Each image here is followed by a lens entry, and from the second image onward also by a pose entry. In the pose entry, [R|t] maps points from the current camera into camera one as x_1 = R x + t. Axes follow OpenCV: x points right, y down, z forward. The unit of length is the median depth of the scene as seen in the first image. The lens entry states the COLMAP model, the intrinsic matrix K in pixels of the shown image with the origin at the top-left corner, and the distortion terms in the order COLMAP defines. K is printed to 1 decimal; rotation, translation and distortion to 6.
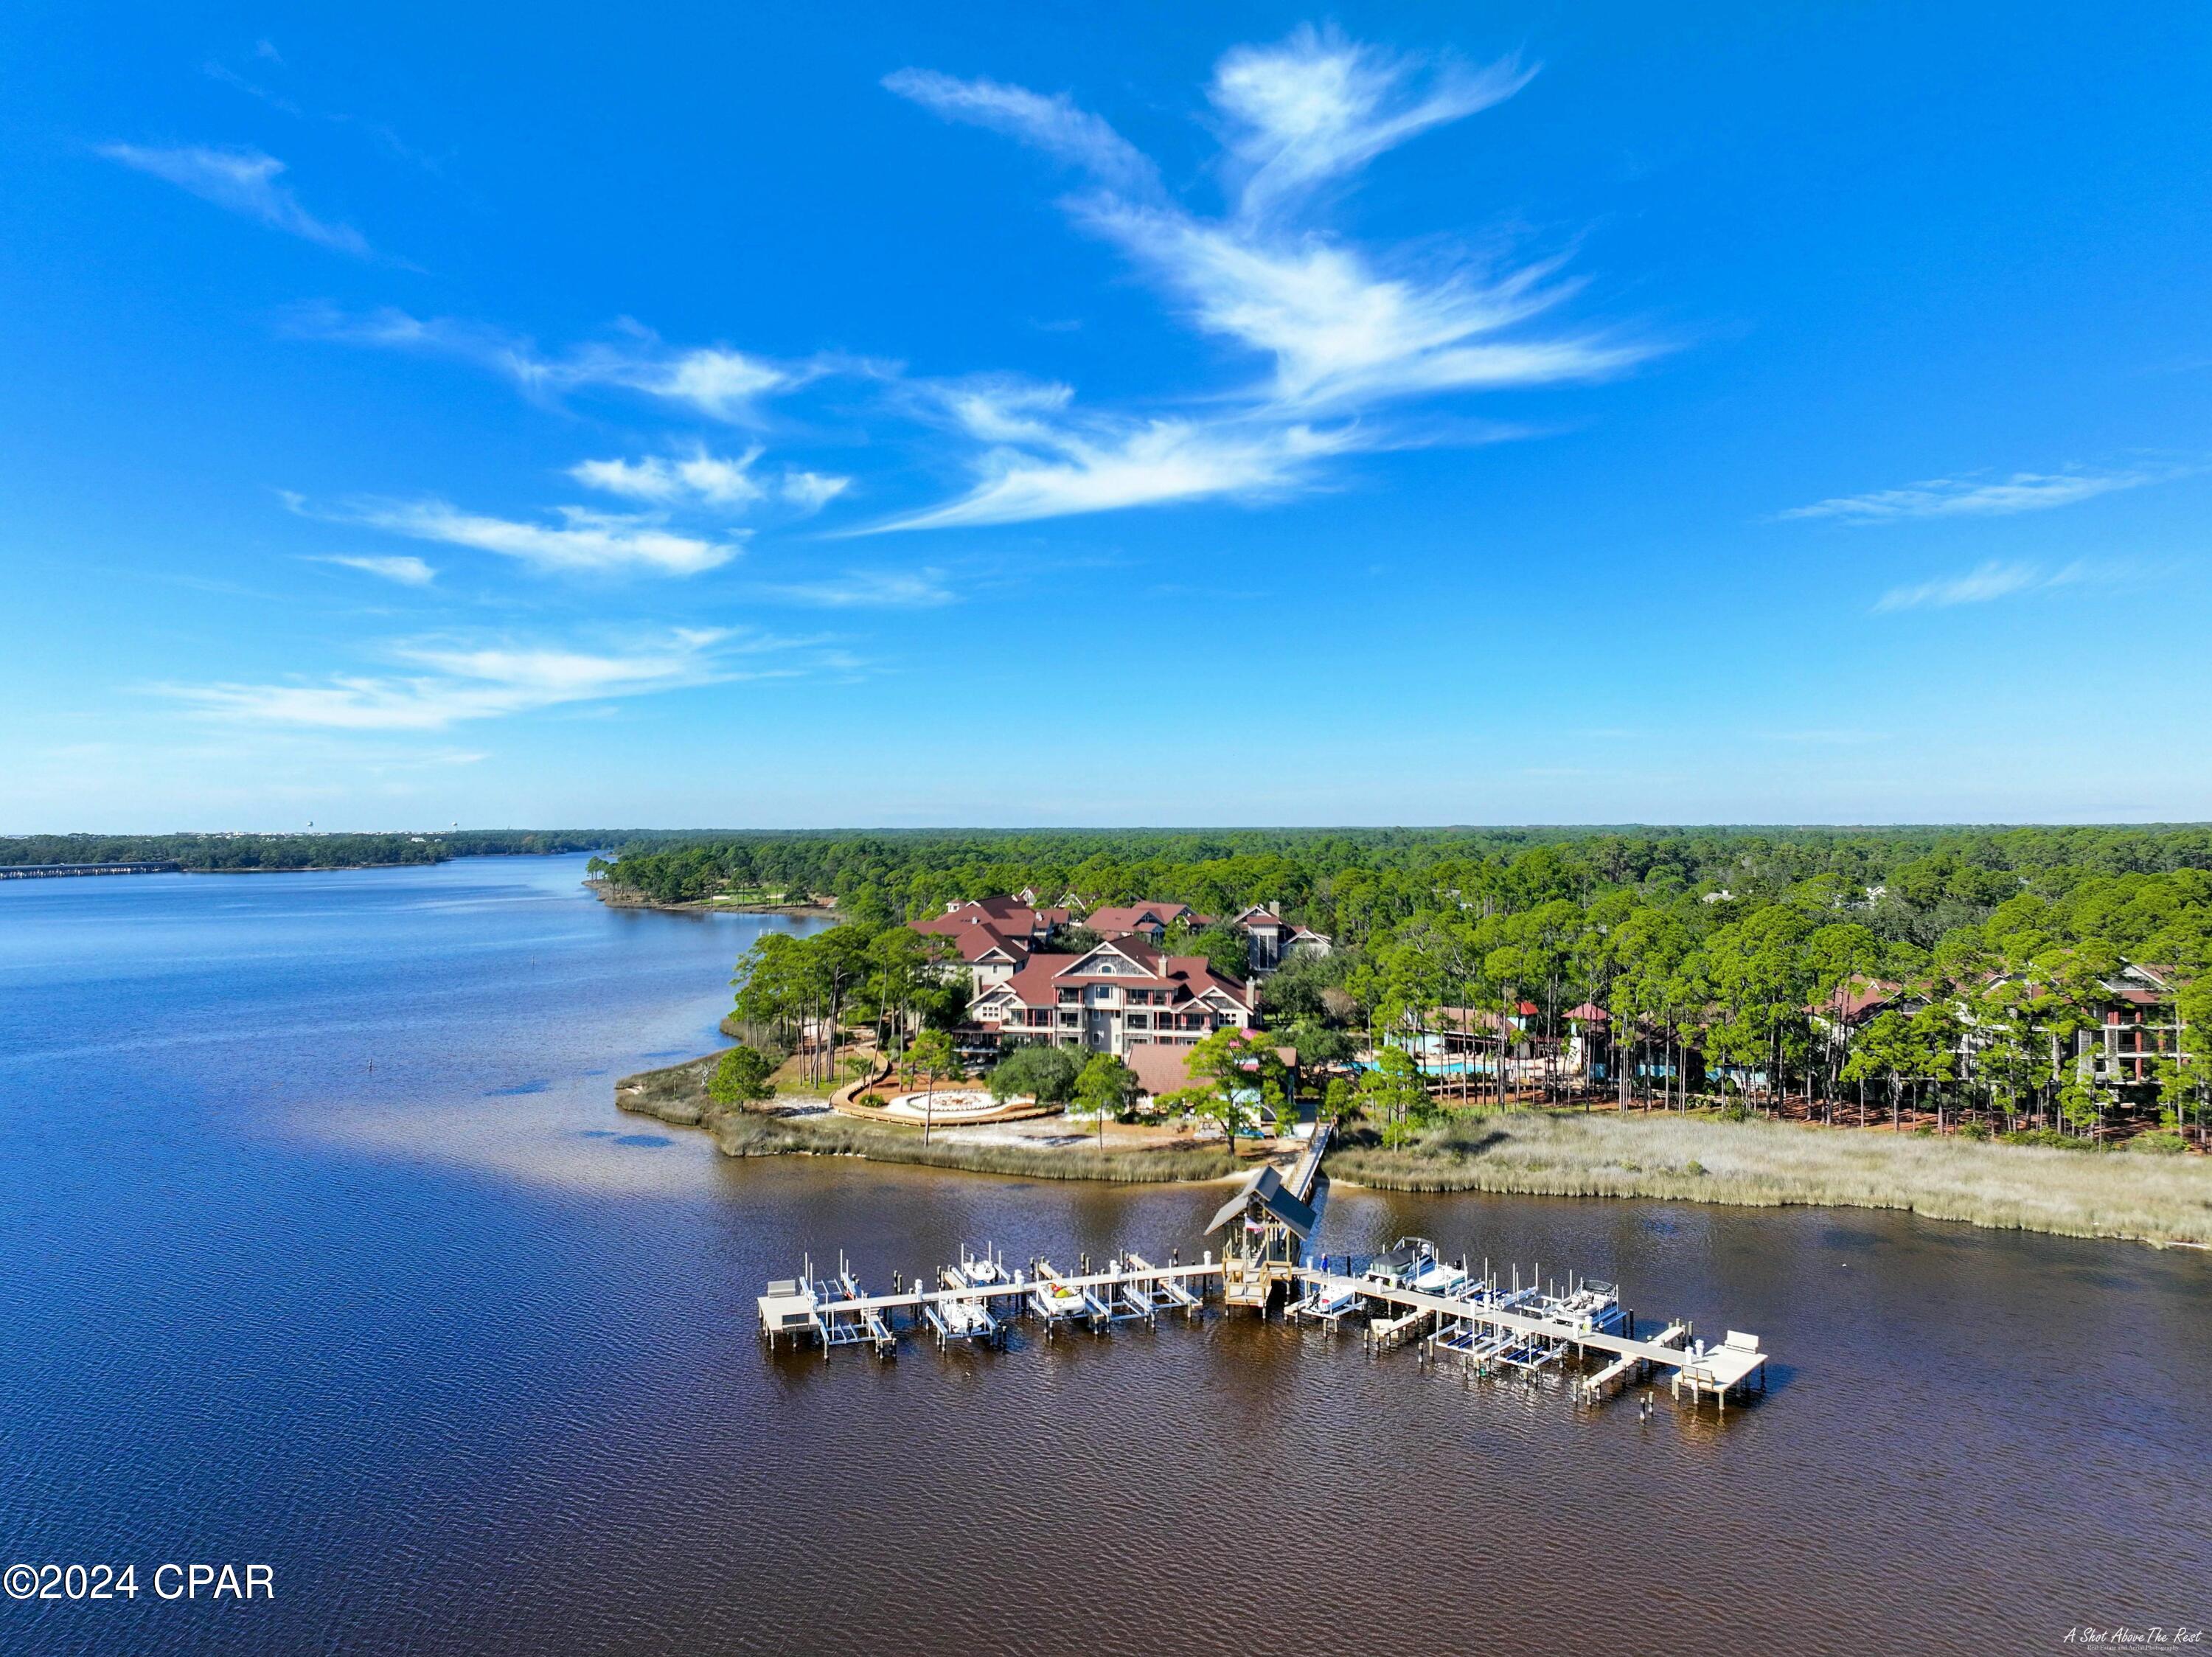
lens RADIAL K [[1551.1, 0, 1111.3], [0, 1551.1, 811.6], [0, 0, 1]] dist [0.003113, 0.010504]
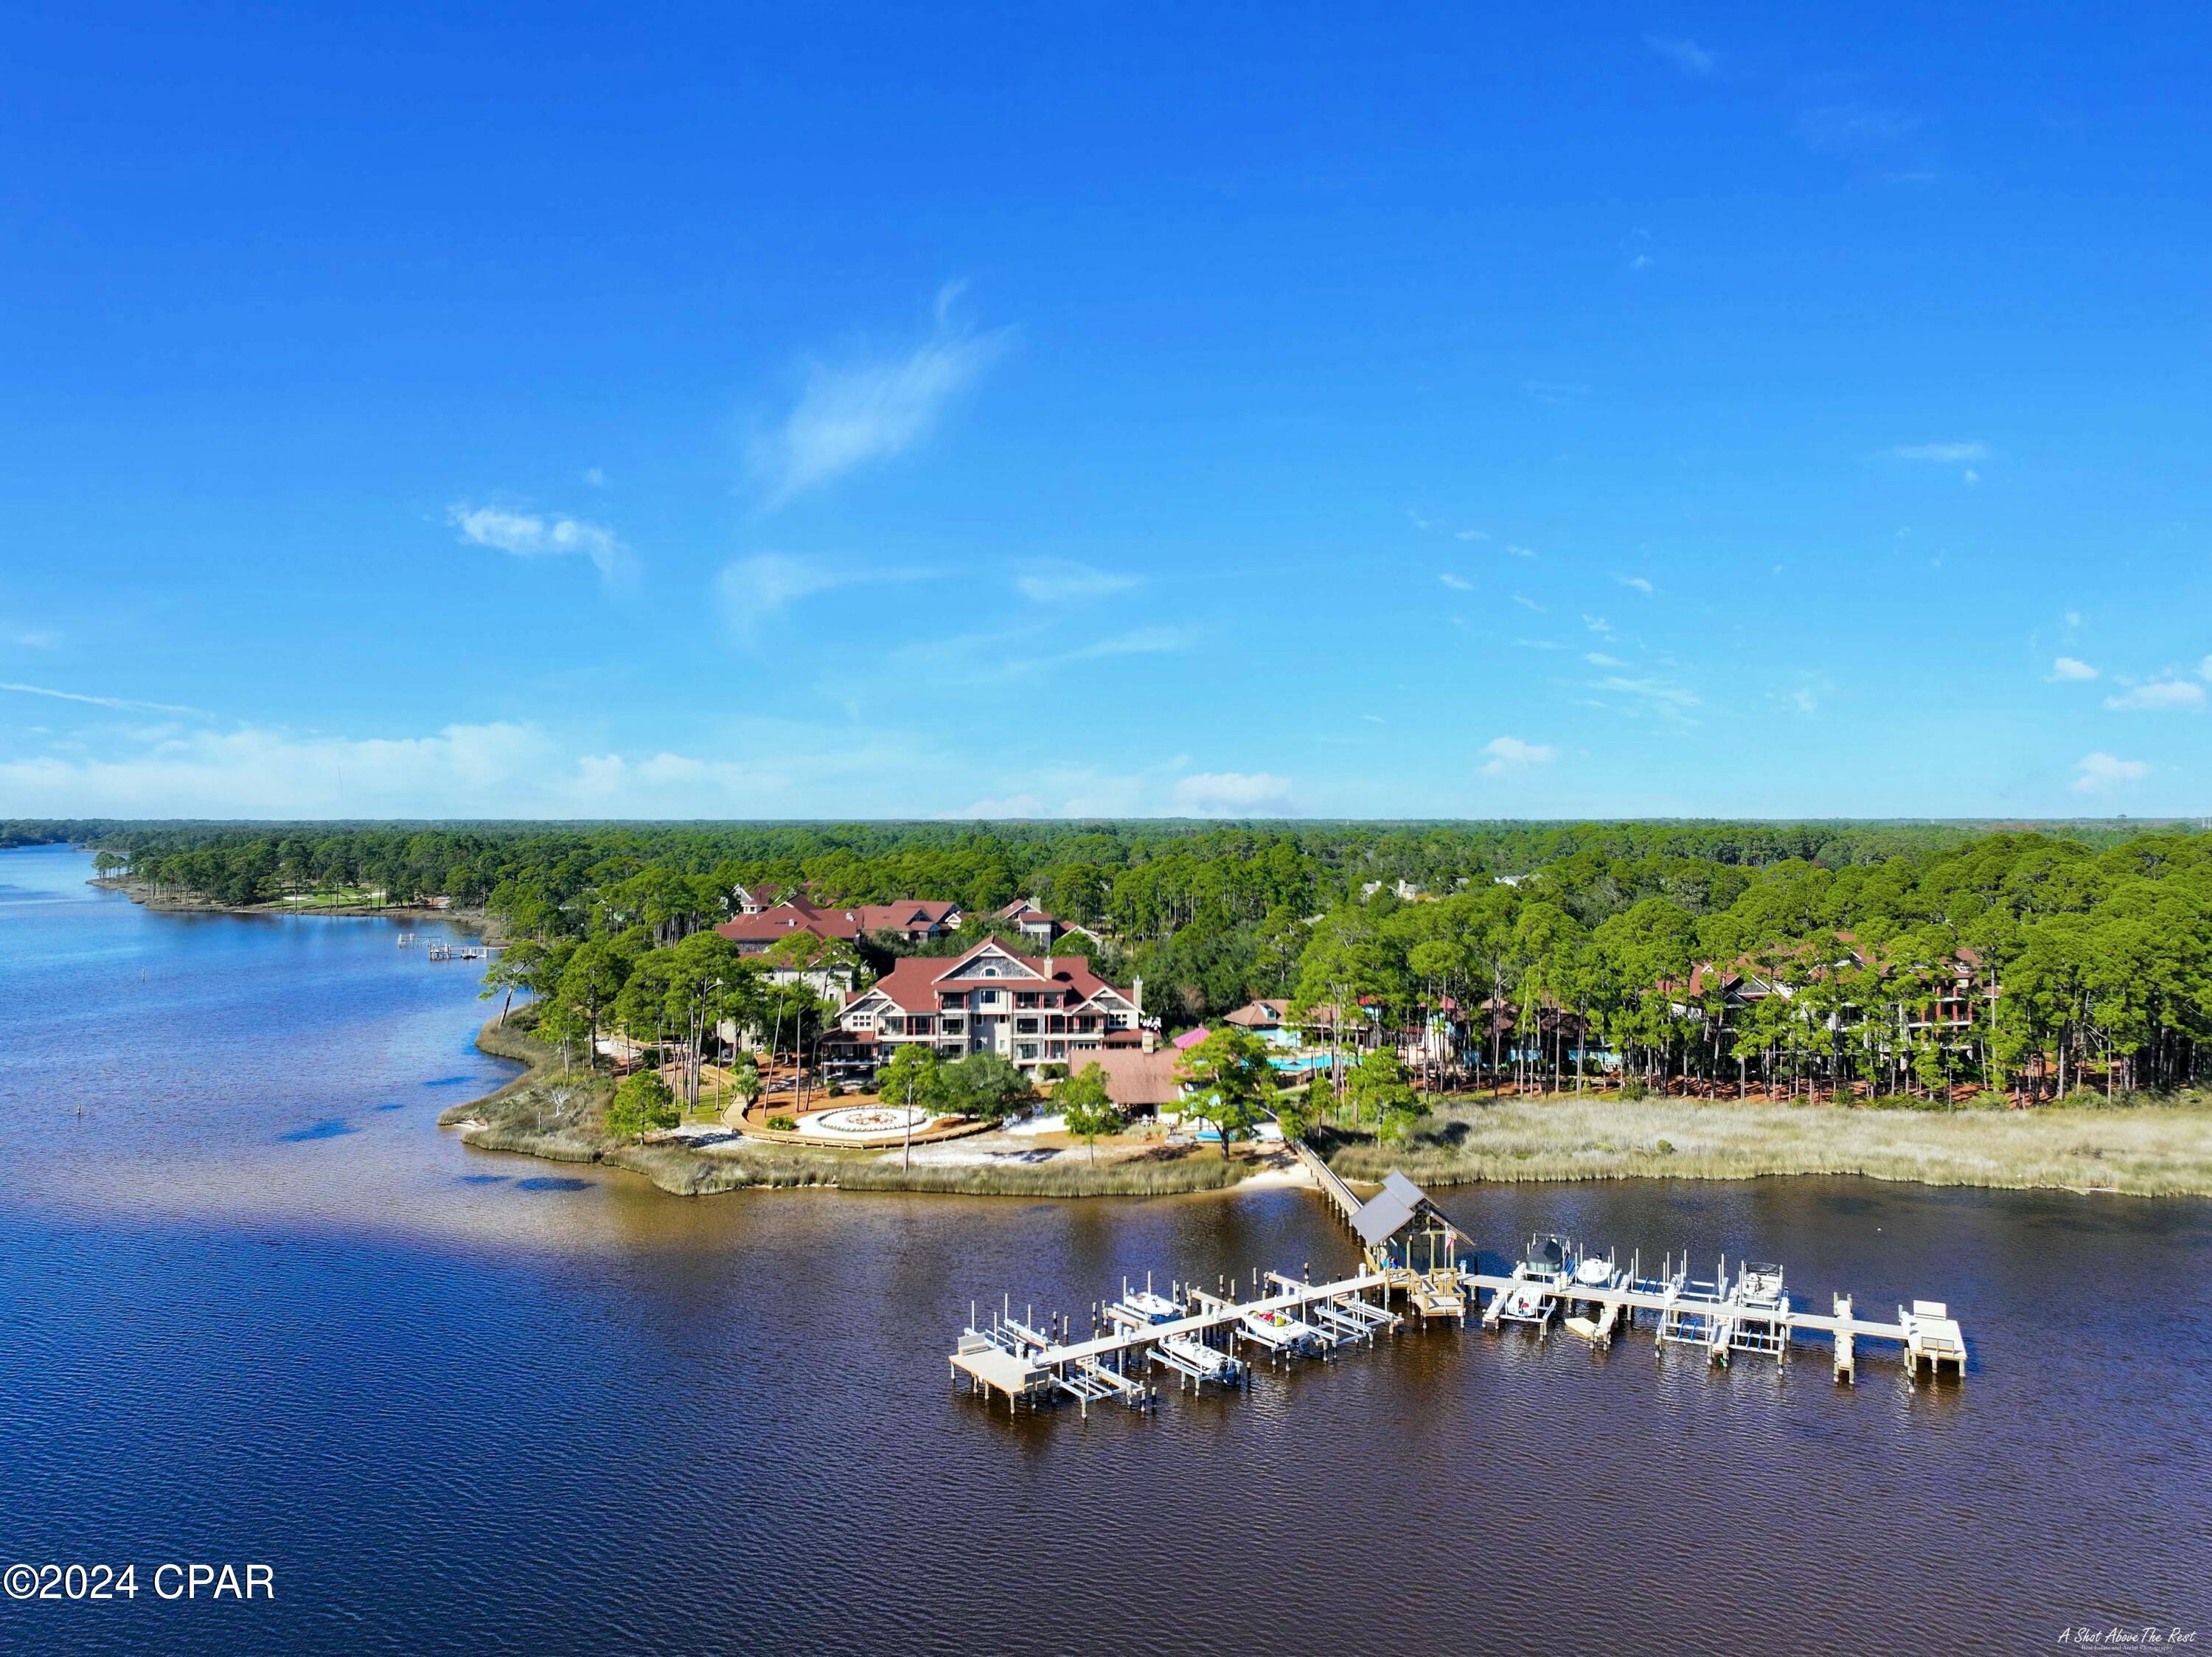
lens RADIAL K [[1551.1, 0, 1111.3], [0, 1551.1, 811.6], [0, 0, 1]] dist [0.003113, 0.010504]
pose [[0.958023, 0.004153, 0.286661, -0.238937], [-0.005541, 0.999977, 0.004031, -0.001774], [-0.286638, -0.005450, 0.958023, 0.074246]]
